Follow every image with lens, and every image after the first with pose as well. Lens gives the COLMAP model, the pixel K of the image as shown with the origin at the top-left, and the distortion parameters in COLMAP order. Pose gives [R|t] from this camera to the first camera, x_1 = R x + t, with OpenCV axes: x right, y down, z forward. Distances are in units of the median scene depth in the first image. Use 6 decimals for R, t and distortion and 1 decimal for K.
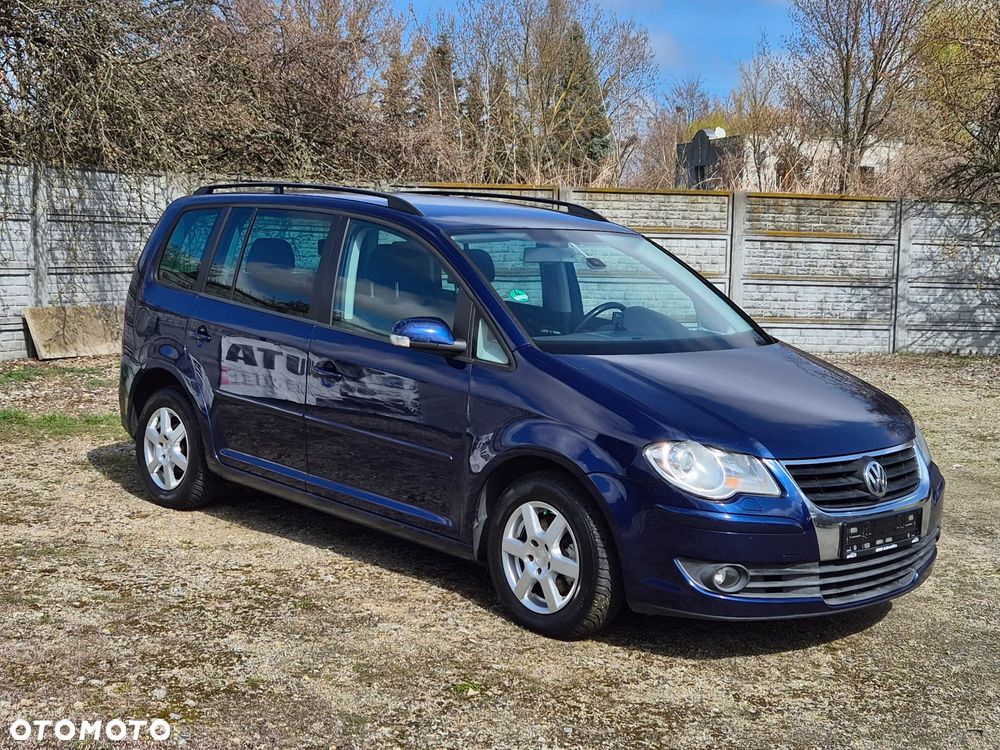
lens RADIAL K [[1464.3, 0, 497.9], [0, 1464.3, 351.3], [0, 0, 1]] dist [0.093133, -0.000253]
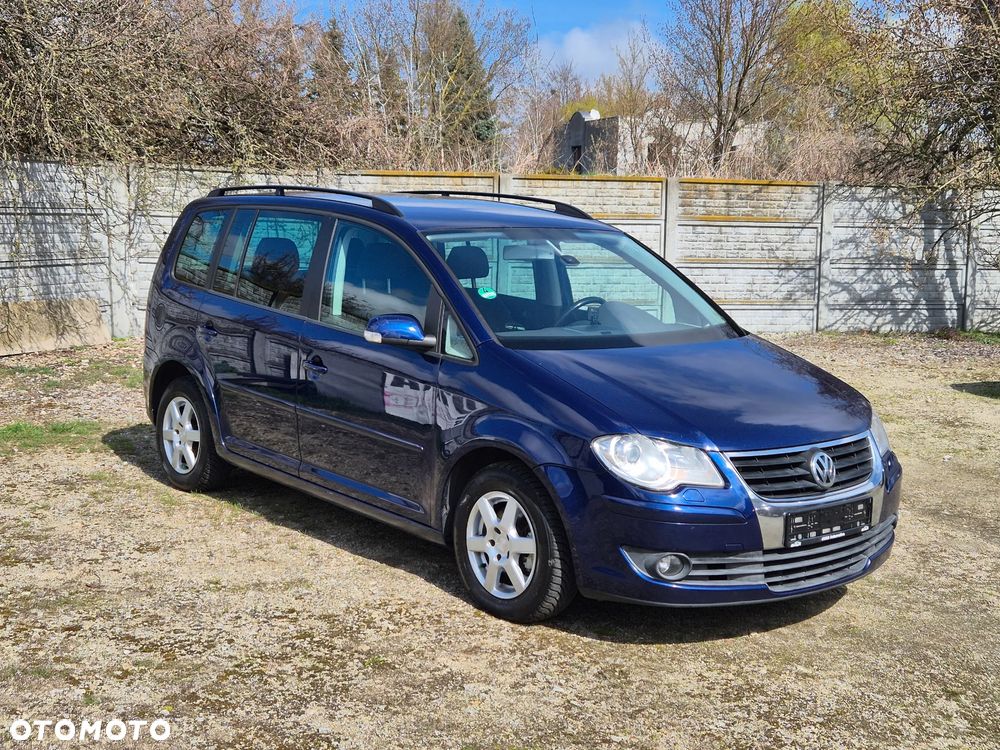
lens RADIAL K [[1359.4, 0, 507.3], [0, 1359.4, 375.7], [0, 0, 1]] dist [0.083844, -0.007012]
pose [[0.995475, -0.019407, 0.093021, -0.095463], [0.015467, 0.998960, 0.042890, -0.029262], [-0.093757, -0.041258, 0.994740, 0.127545]]
